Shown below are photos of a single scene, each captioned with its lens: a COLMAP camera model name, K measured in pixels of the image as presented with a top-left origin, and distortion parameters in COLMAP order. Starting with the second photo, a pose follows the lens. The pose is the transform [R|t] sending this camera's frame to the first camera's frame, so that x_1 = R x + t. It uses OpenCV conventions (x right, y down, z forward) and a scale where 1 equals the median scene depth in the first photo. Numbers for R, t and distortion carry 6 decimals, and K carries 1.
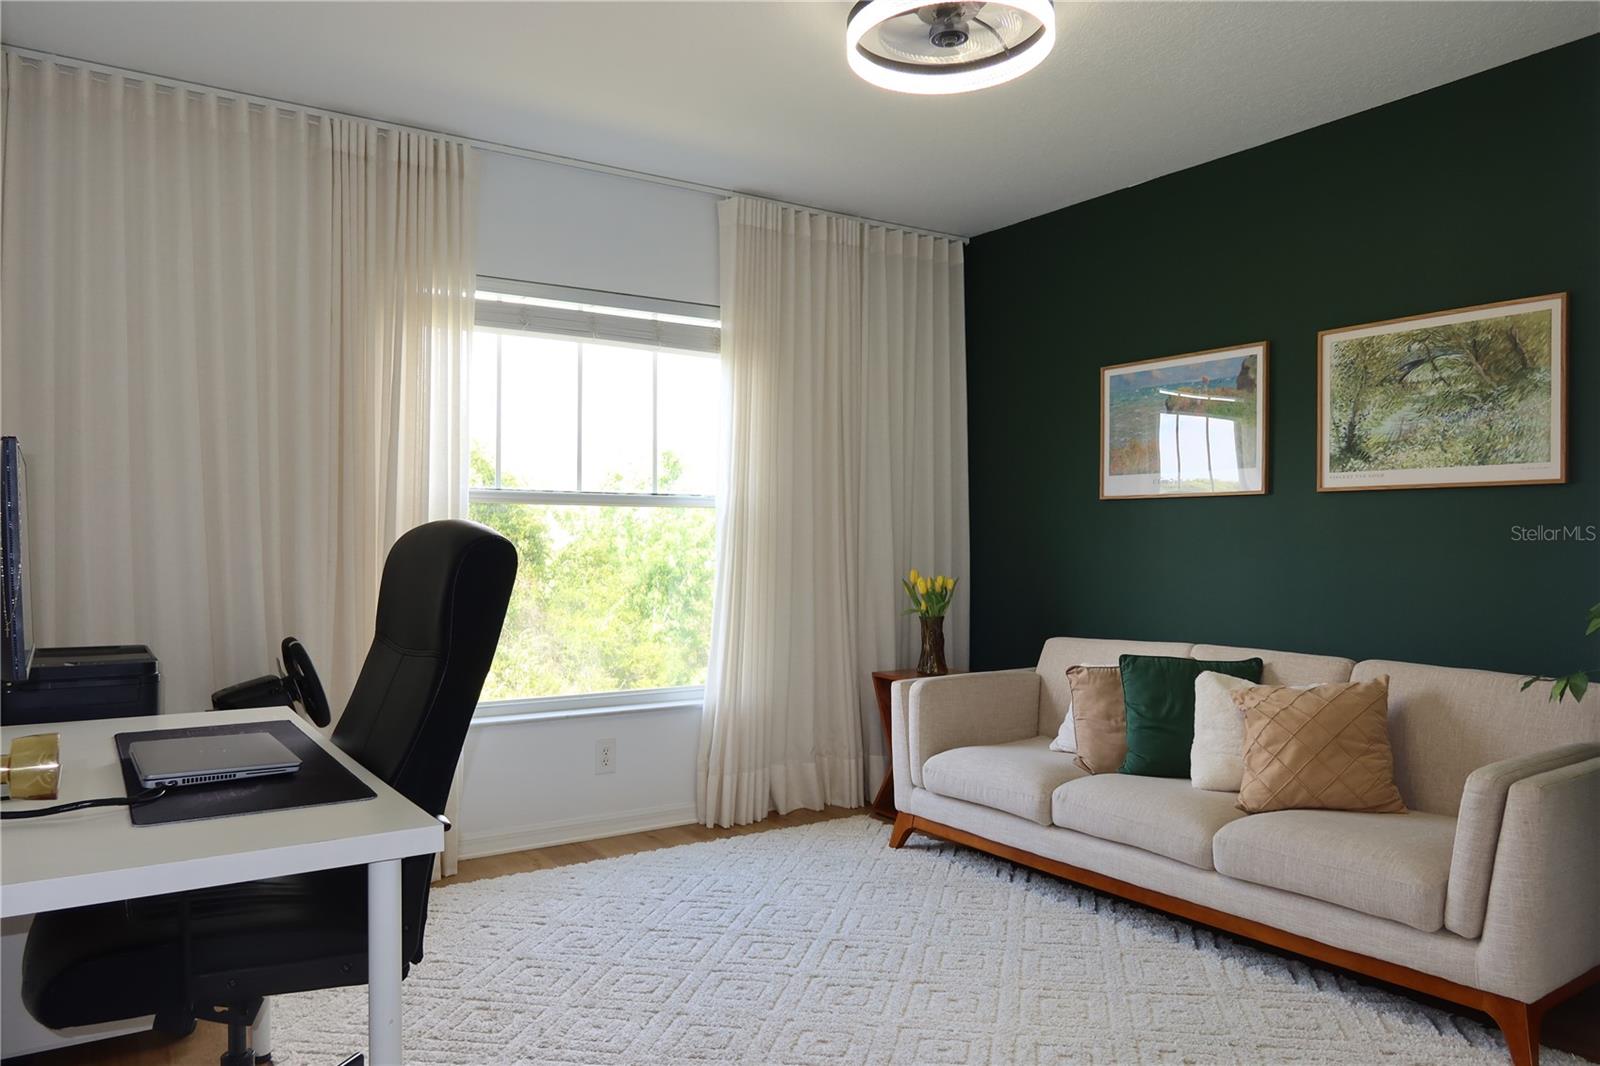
lens RADIAL K [[1115.6, 0, 803.8], [0, 1115.6, 538.3], [0, 0, 1]] dist [-0.020637, 0.009744]
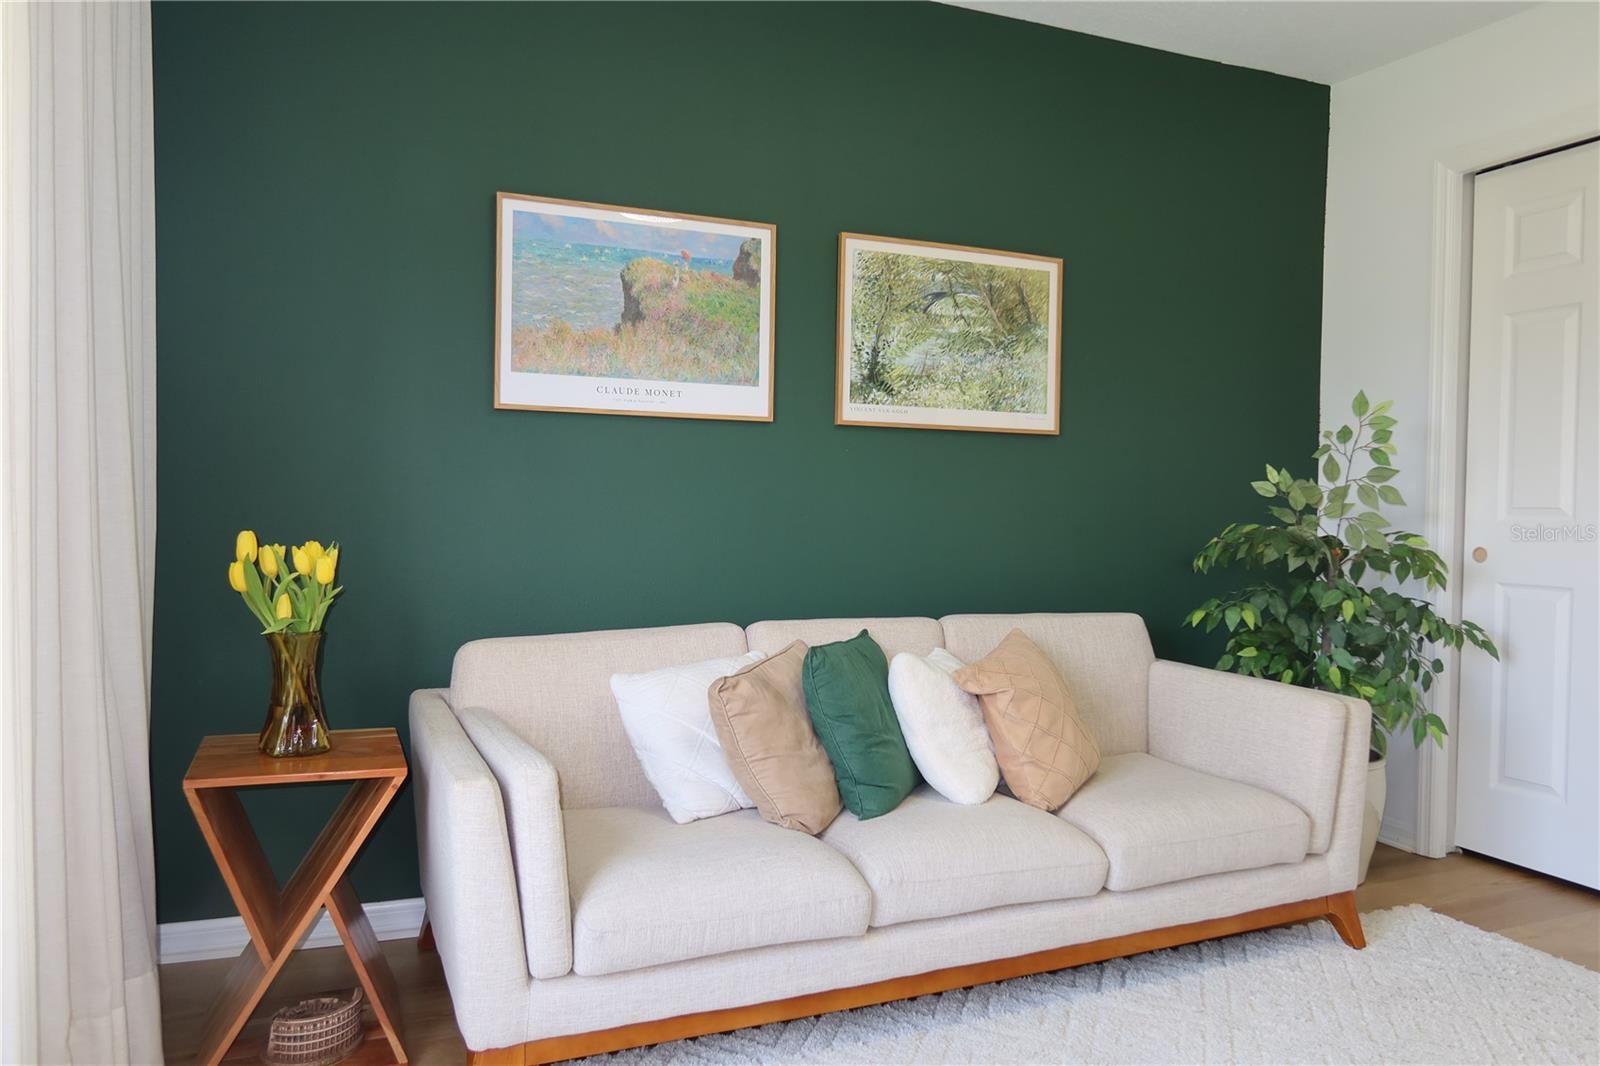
lens RADIAL K [[1115.6, 0, 799.8], [0, 1115.6, 536.5], [0, 0, 1]] dist [-0.020637, 0.009744]
pose [[0.188789, -0.020552, 0.981803, -0.390668], [-0.011818, 0.999661, 0.023198, 0.024672], [-0.981947, -0.015983, 0.188482, 0.927424]]
